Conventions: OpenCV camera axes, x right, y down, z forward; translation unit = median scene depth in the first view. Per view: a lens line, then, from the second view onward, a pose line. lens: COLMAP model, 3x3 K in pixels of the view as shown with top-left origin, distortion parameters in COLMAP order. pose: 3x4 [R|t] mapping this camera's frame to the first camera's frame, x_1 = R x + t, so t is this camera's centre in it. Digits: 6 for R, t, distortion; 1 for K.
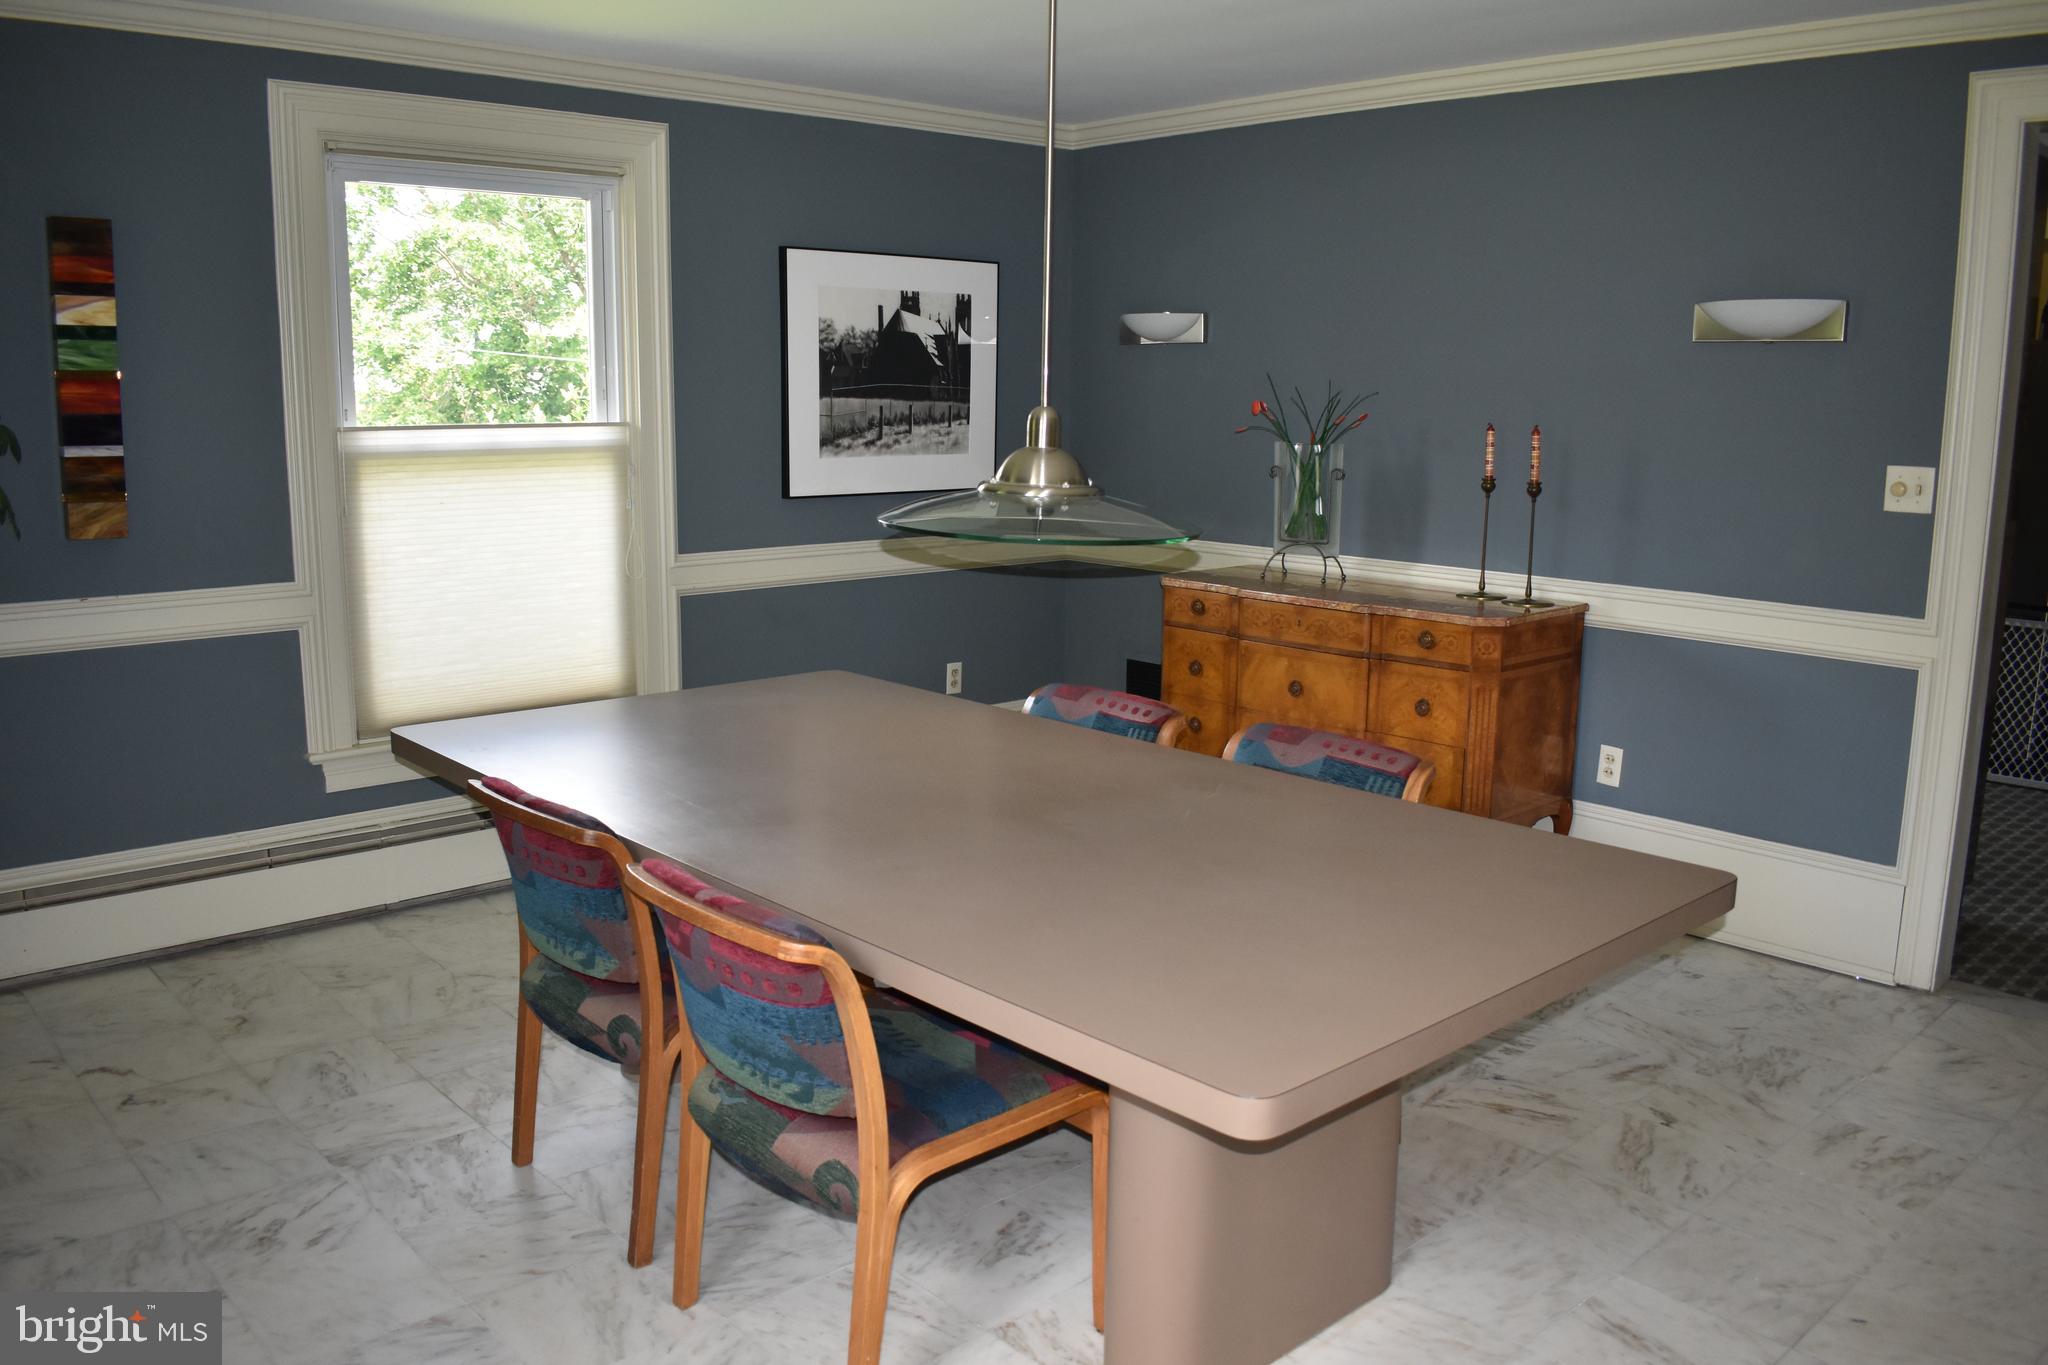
lens RADIAL K [[1635.6, 0, 1024.0], [0, 1635.6, 682.5], [0, 0, 1]] dist [-0.003441, -0.002441]
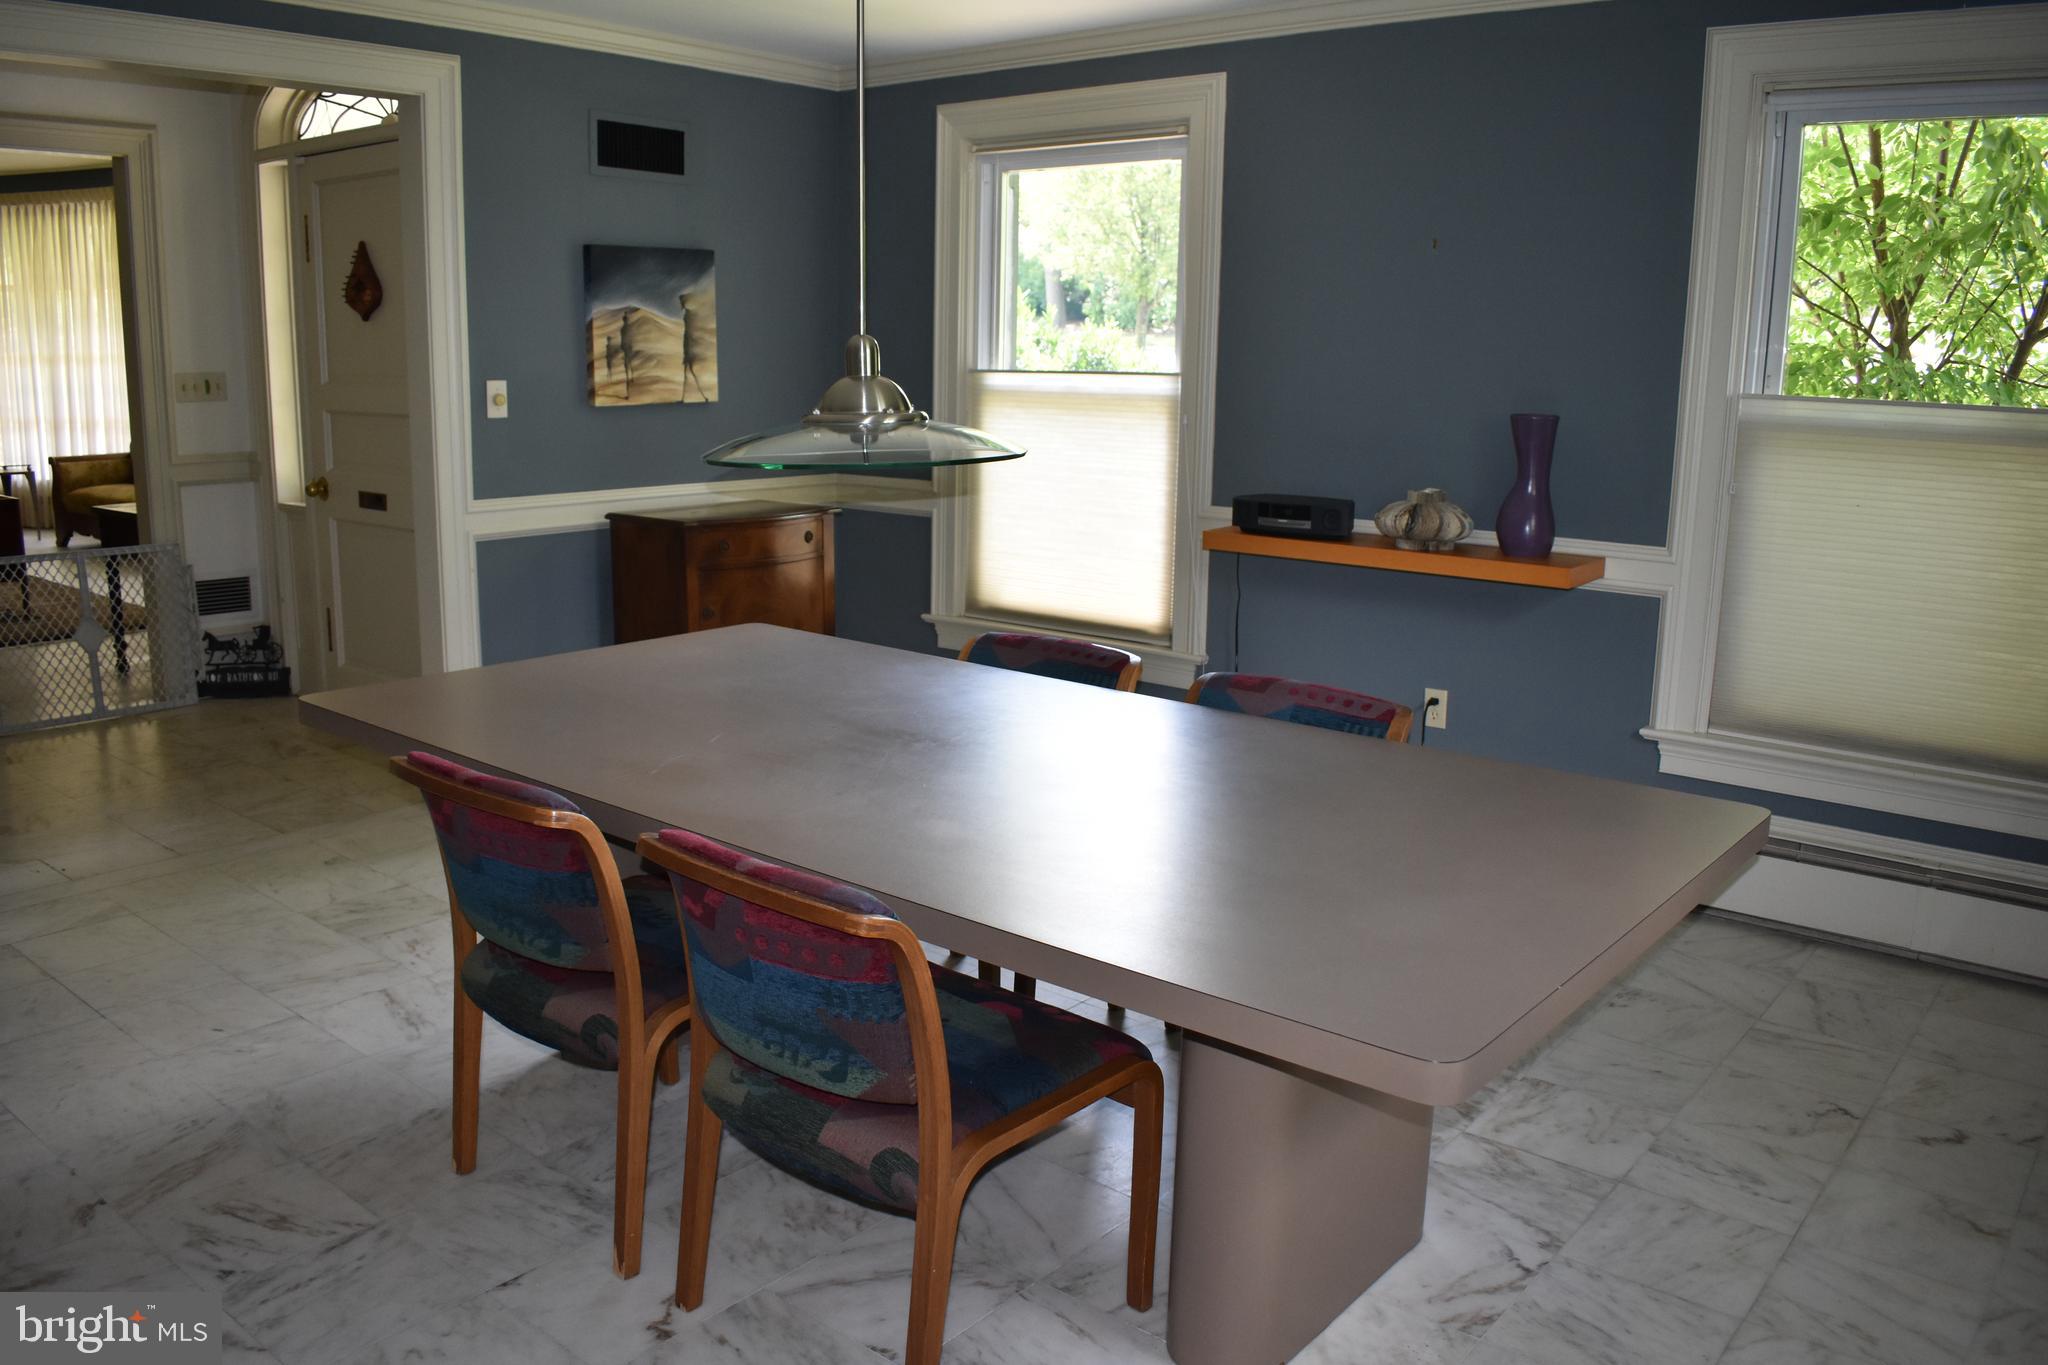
lens RADIAL K [[1635.6, 0, 1024.0], [0, 1635.6, 682.5], [0, 0, 1]] dist [-0.003441, -0.002441]
pose [[-0.989833, 0.006868, -0.142066, 0.047985], [-0.048244, 0.923407, 0.380779, -0.309601], [0.133800, 0.383761, -0.913688, 1.729675]]
